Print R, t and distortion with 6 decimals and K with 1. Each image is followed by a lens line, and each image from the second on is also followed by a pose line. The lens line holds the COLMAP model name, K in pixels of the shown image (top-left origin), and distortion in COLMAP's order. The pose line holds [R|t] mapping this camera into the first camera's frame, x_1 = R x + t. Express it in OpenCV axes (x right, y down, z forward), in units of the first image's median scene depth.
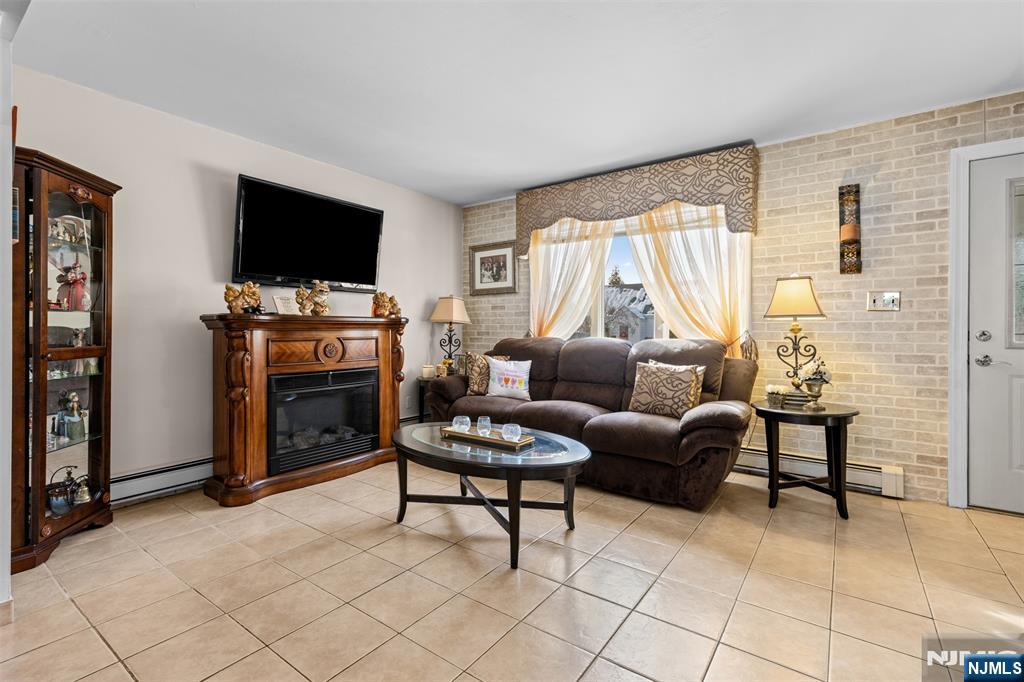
lens RADIAL K [[461.8, 0, 512.1], [0, 461.8, 331.4], [0, 0, 1]] dist [0.002434, -0.000204]
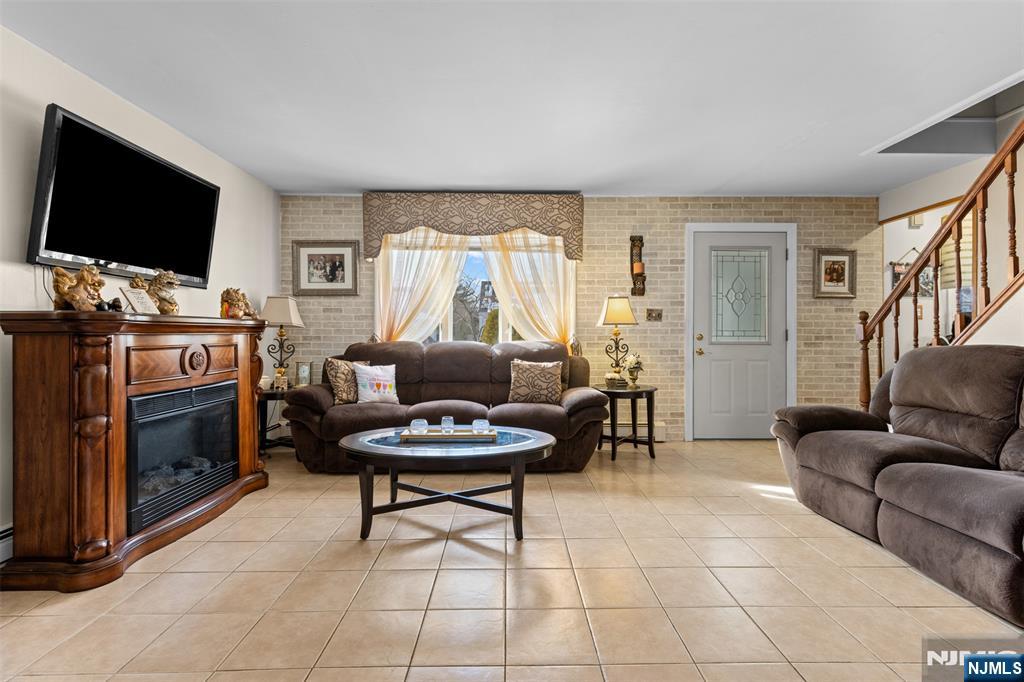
lens RADIAL K [[459.9, 0, 515.4], [0, 459.9, 337.5], [0, 0, 1]] dist [0.001212, -0.000657]
pose [[0.799748, -0.005890, 0.600306, -0.411860], [0.003077, 0.999979, 0.005712, -0.000842], [-0.600327, -0.002721, 0.799750, 0.050302]]
